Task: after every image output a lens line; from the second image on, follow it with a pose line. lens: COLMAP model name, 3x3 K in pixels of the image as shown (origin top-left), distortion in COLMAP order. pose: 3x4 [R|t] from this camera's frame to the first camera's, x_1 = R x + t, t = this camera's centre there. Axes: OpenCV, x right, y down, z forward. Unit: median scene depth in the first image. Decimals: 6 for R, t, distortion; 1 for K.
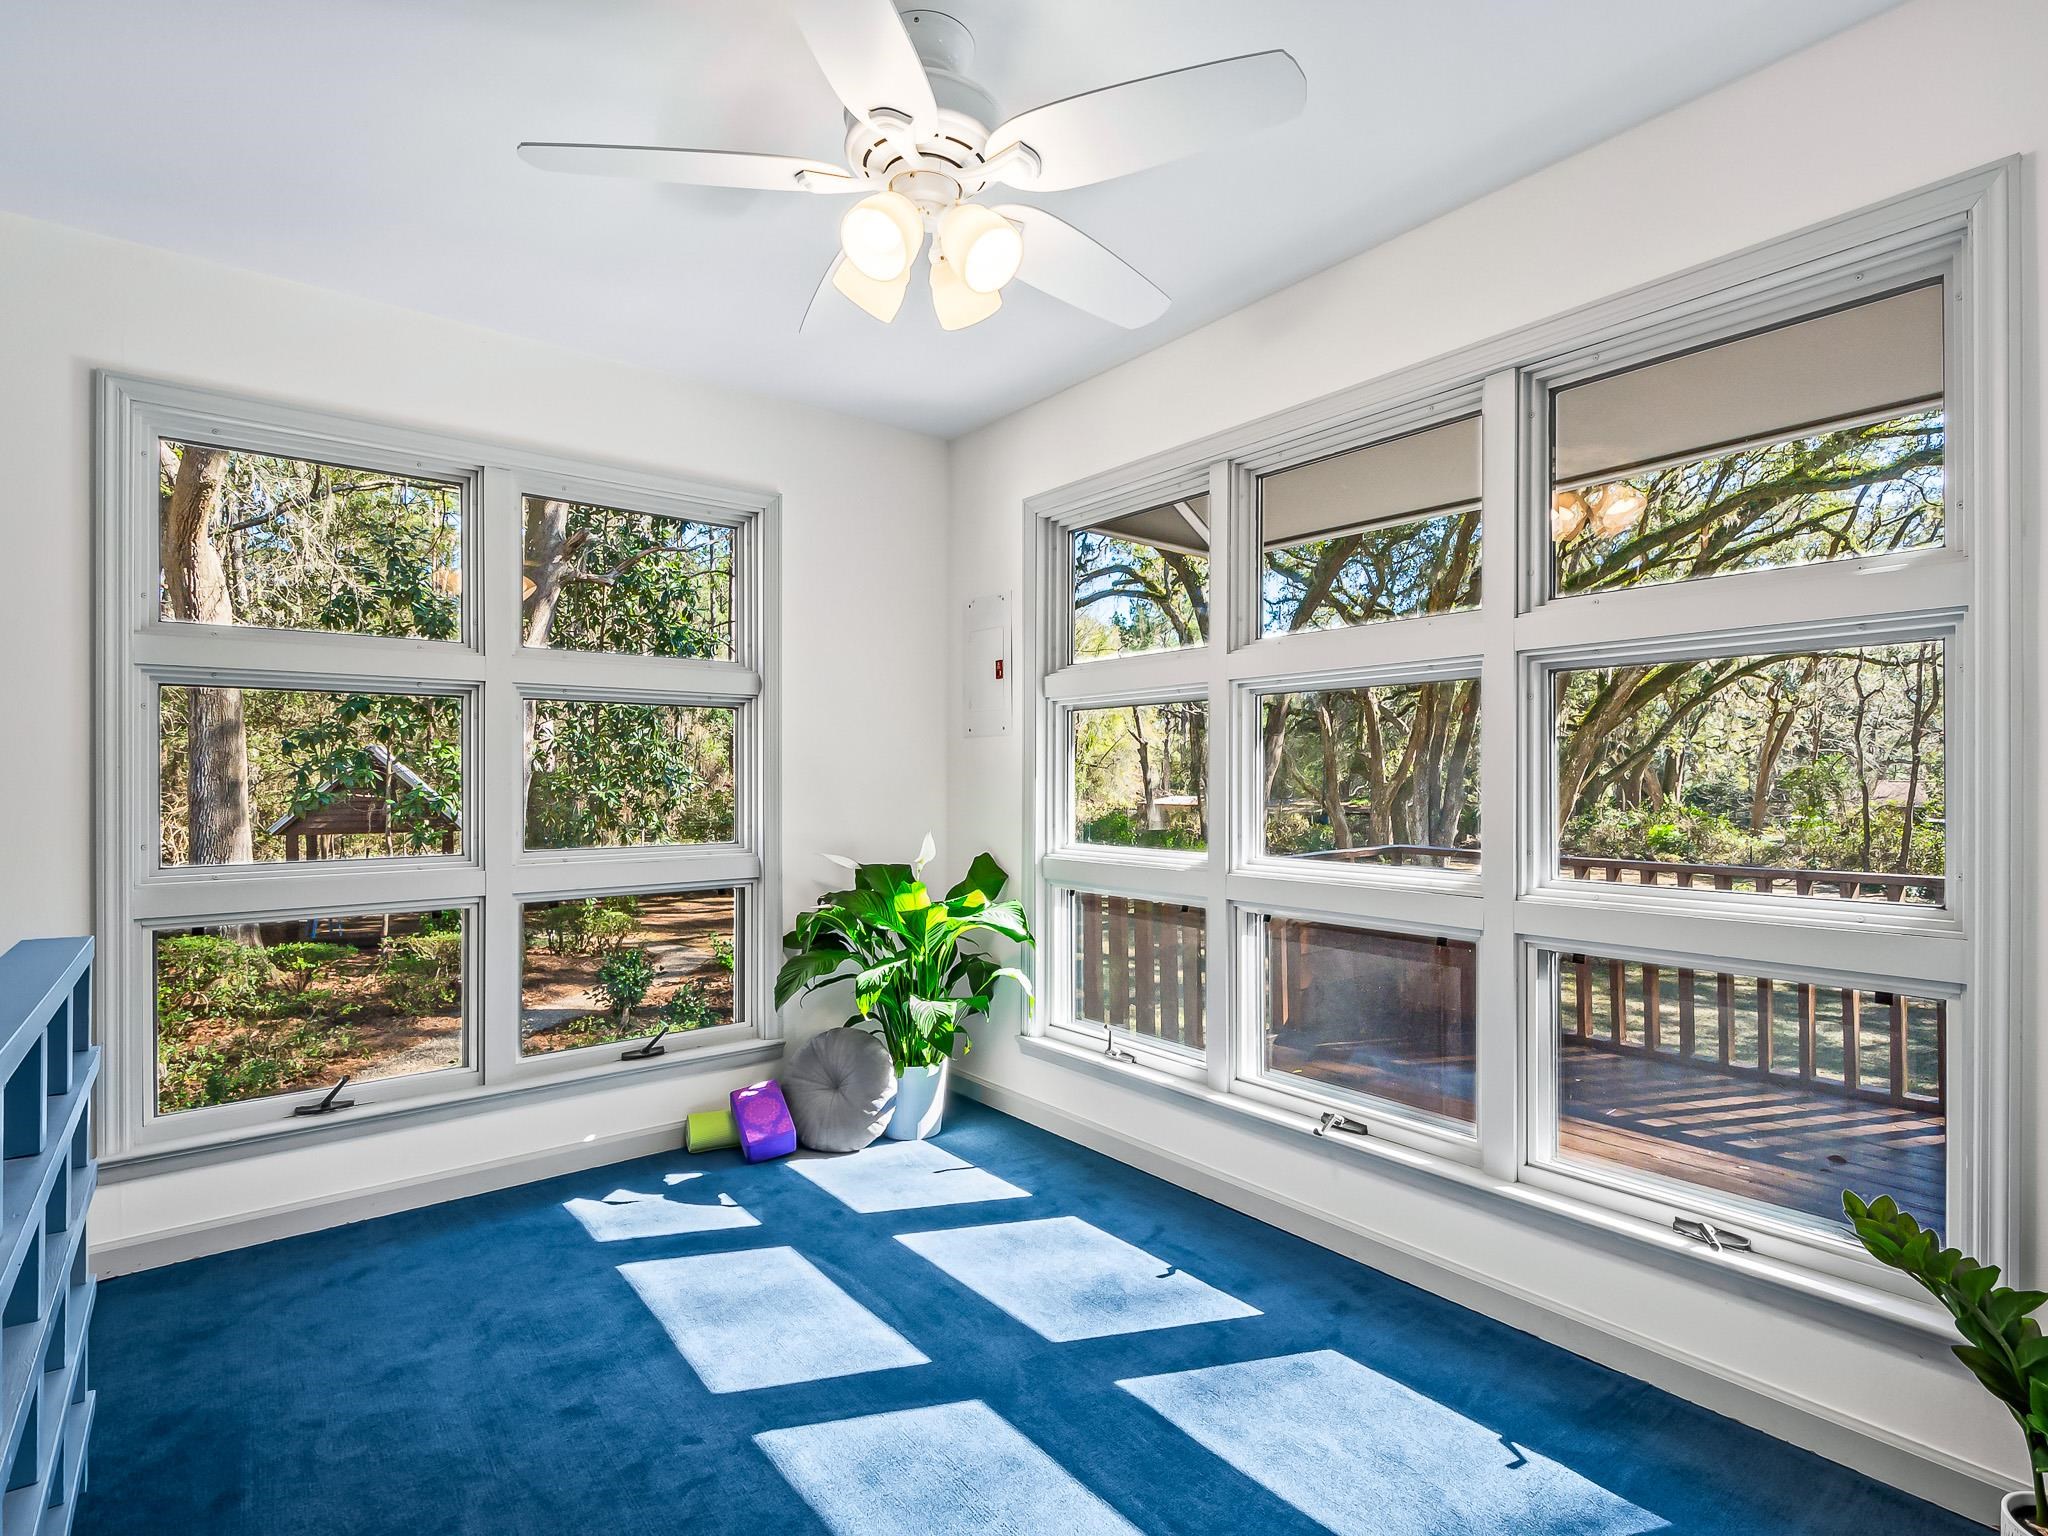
lens RADIAL K [[942.8, 0, 1027.8], [0, 942.8, 787.0], [0, 0, 1]] dist [0.000877, 0.000016]
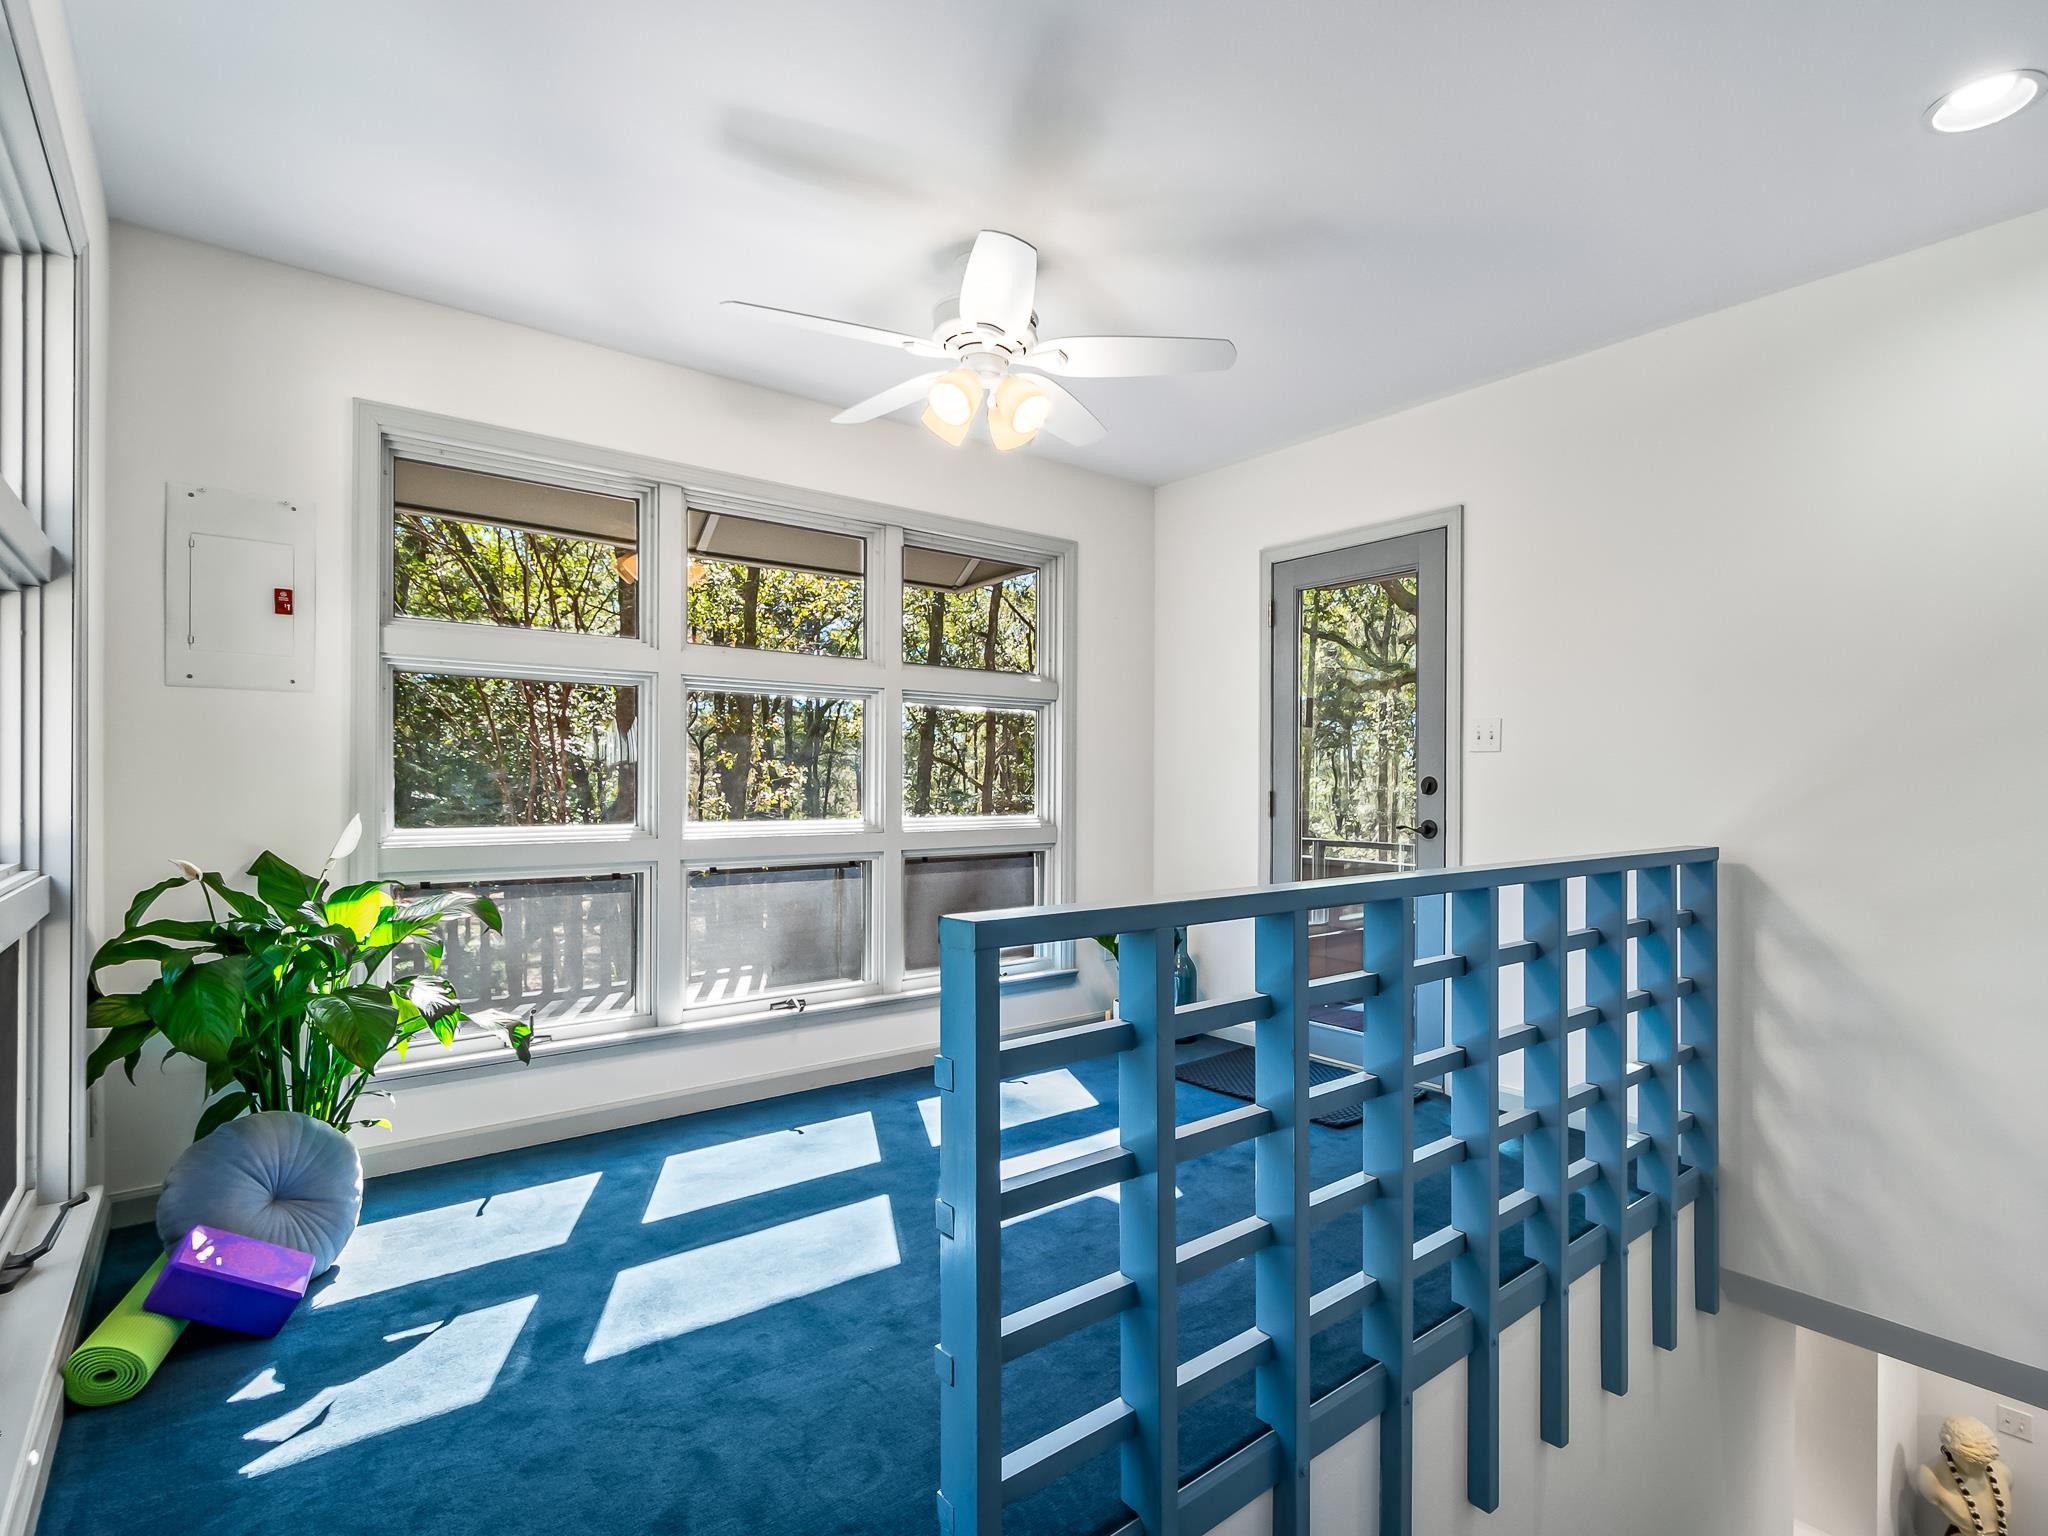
lens RADIAL K [[1022.8, 0, 1021.3], [0, 1022.8, 797.7], [0, 0, 1]] dist [-0.000201, -0.000474]
pose [[0.072705, -0.011076, 0.997292, -1.068265], [-0.001905, 0.999935, 0.011244, 0.025226], [-0.997352, -0.002718, 0.072679, 0.496248]]
